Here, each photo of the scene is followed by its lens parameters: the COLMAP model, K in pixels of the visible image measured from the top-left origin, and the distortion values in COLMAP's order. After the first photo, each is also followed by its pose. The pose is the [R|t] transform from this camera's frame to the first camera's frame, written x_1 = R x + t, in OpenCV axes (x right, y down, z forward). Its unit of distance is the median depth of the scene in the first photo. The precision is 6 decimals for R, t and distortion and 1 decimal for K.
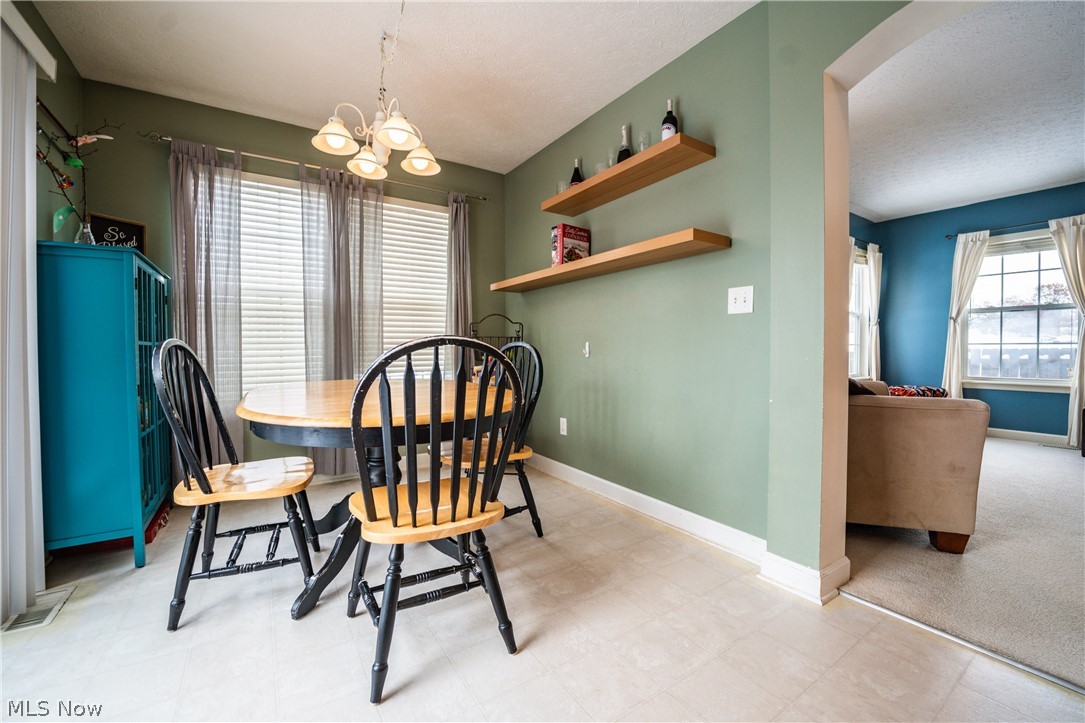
lens RADIAL K [[430.1, 0, 537.6], [0, 430.1, 357.0], [0, 0, 1]] dist [-0.027808, 0.000229]
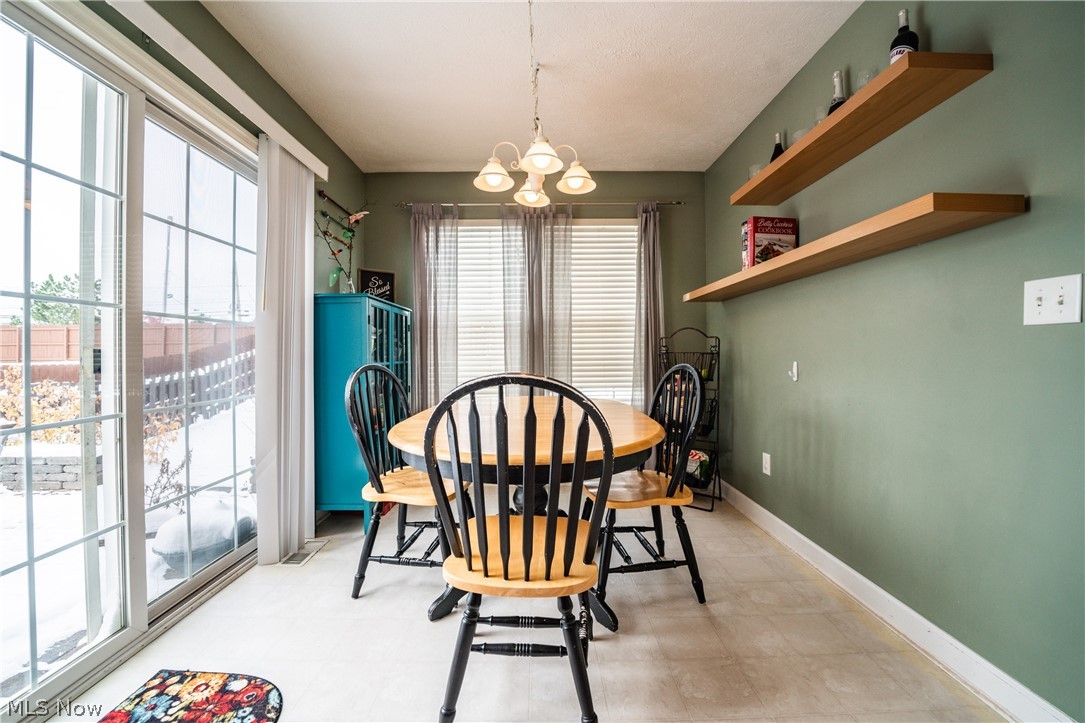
lens RADIAL K [[410.5, 0, 539.3], [0, 410.5, 356.0], [0, 0, 1]] dist [-0.026906, 0.000345]
pose [[0.842365, 0.001495, -0.538905, 0.131481], [-0.009592, 0.999879, -0.012219, -0.033703], [0.538822, 0.015462, 0.842278, 0.137331]]
